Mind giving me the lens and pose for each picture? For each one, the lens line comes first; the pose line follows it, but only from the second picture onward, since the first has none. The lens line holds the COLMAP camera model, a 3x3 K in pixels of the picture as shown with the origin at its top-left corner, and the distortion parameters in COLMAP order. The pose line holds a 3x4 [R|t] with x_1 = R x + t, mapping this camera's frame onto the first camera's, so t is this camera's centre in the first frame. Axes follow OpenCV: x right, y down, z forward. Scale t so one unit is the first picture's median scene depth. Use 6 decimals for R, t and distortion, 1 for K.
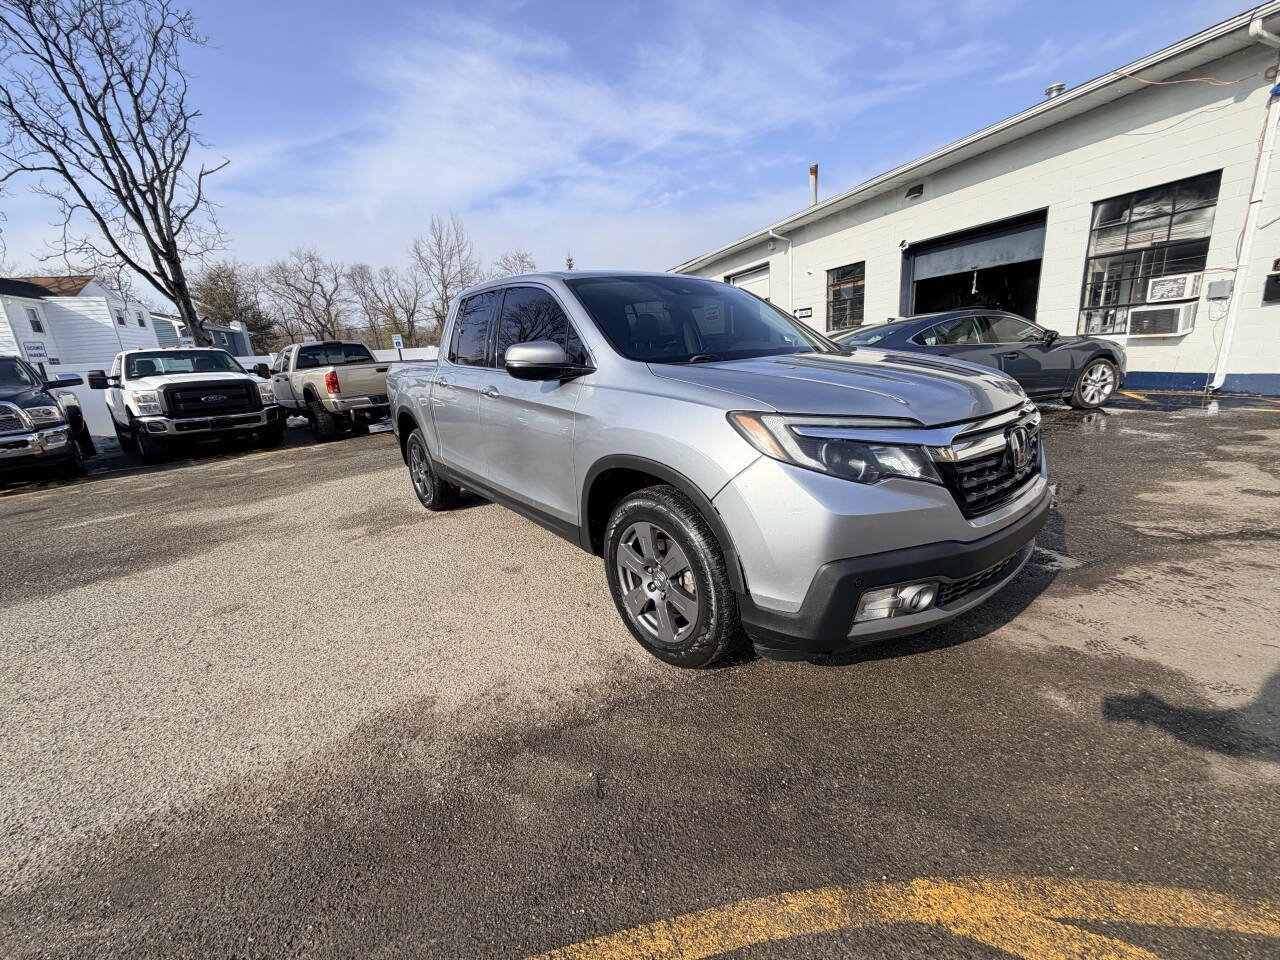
lens RADIAL K [[509.2, 0, 633.6], [0, 509.2, 477.4], [0, 0, 1]] dist [-0.001875, 0.000056]
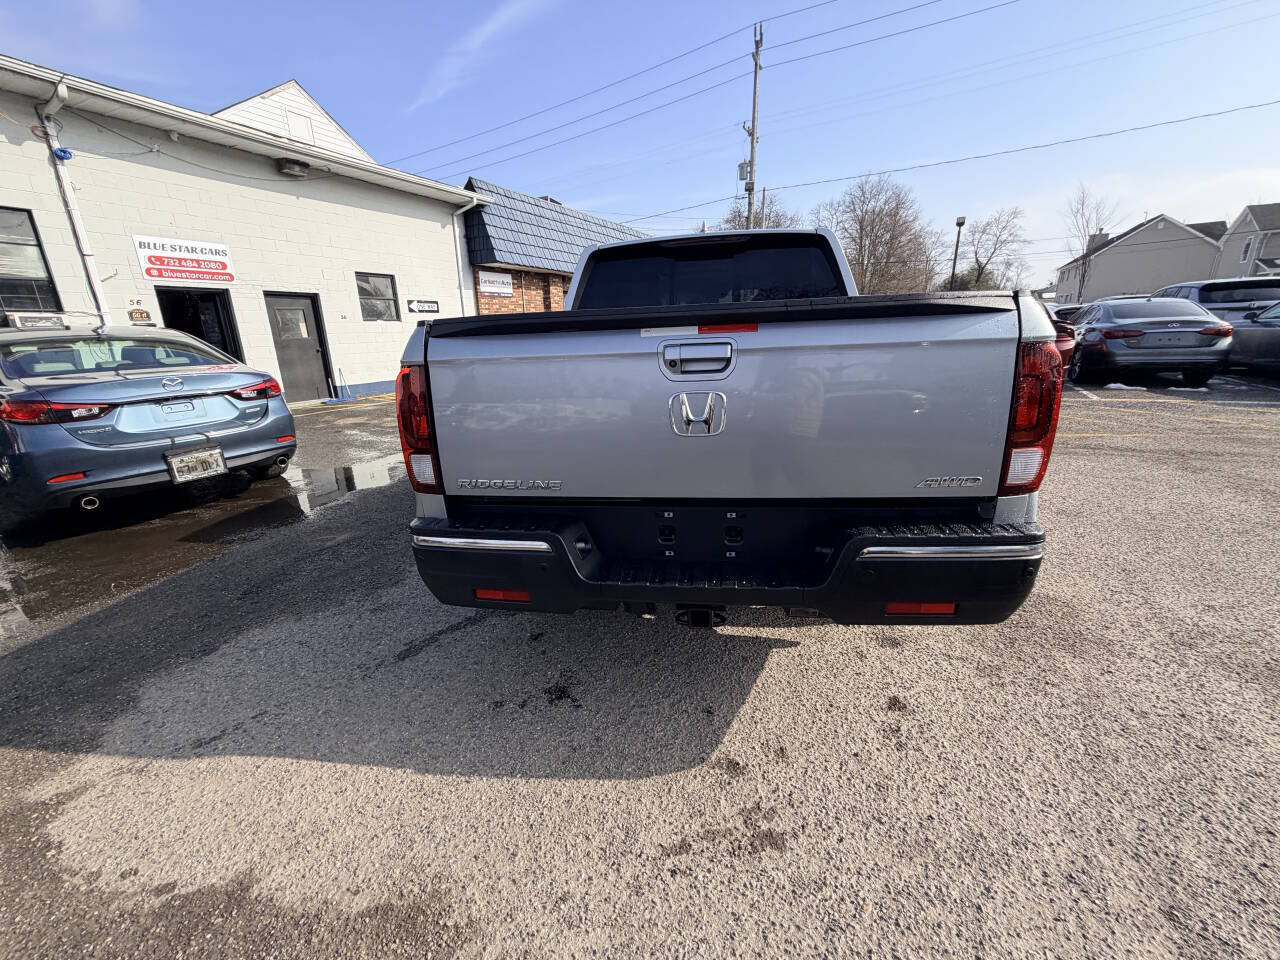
lens RADIAL K [[509.2, 0, 638.2], [0, 509.2, 481.1], [0, 0, 1]] dist [-0.001875, 0.000056]
pose [[-0.690301, -0.111032, 0.714952, -0.360602], [0.252348, 0.889157, 0.381734, -0.194057], [-0.678089, 0.443928, -0.585767, 0.891733]]
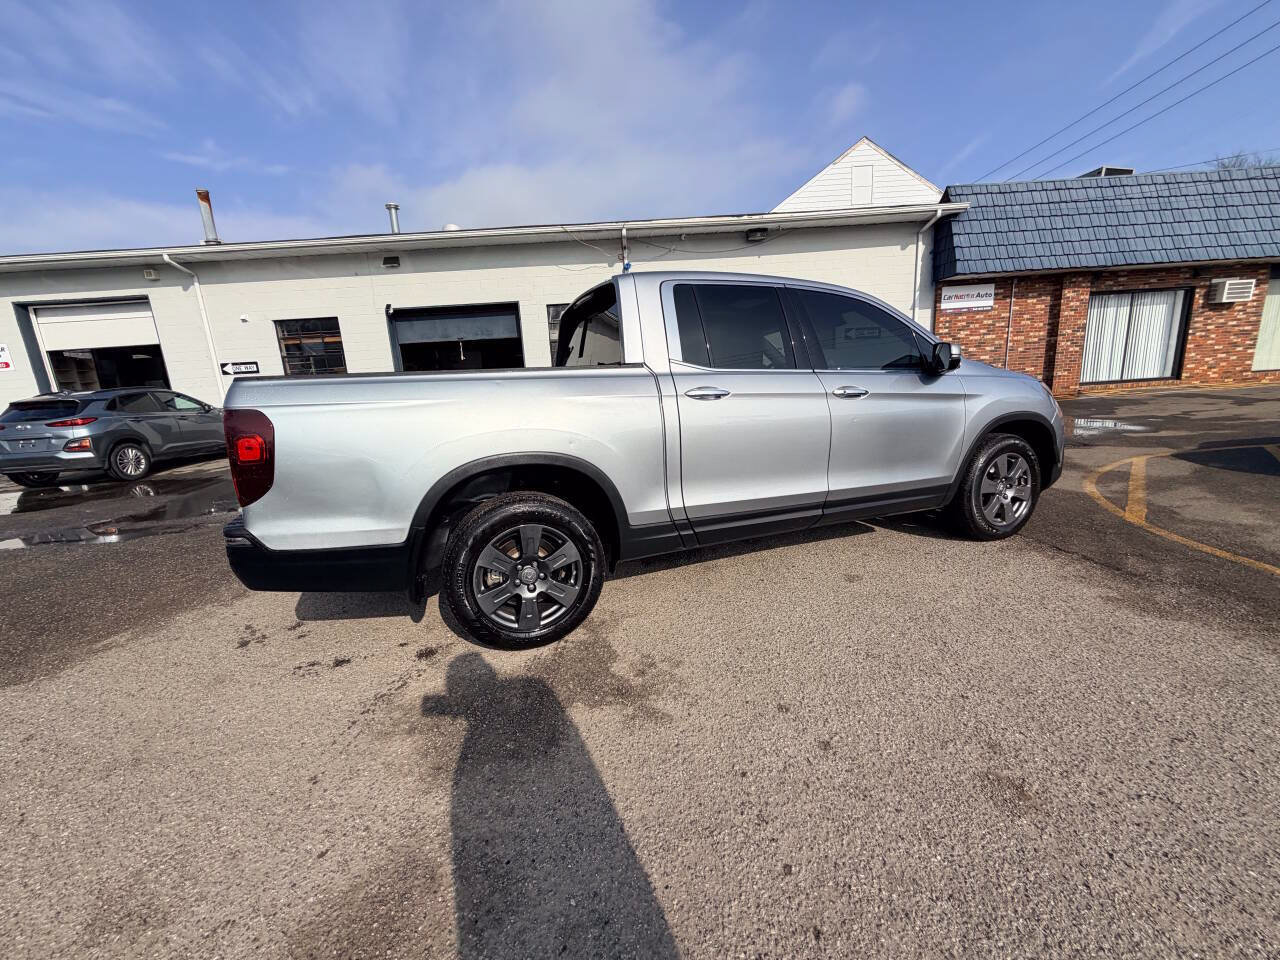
lens RADIAL K [[509.2, 0, 635.5], [0, 509.2, 478.0], [0, 0, 1]] dist [-0.001875, 0.000056]
pose [[0.303804, -0.131052, 0.943678, -0.516159], [0.262556, 0.963656, 0.049300, -0.064068], [-0.915842, 0.232791, 0.327171, 0.422486]]
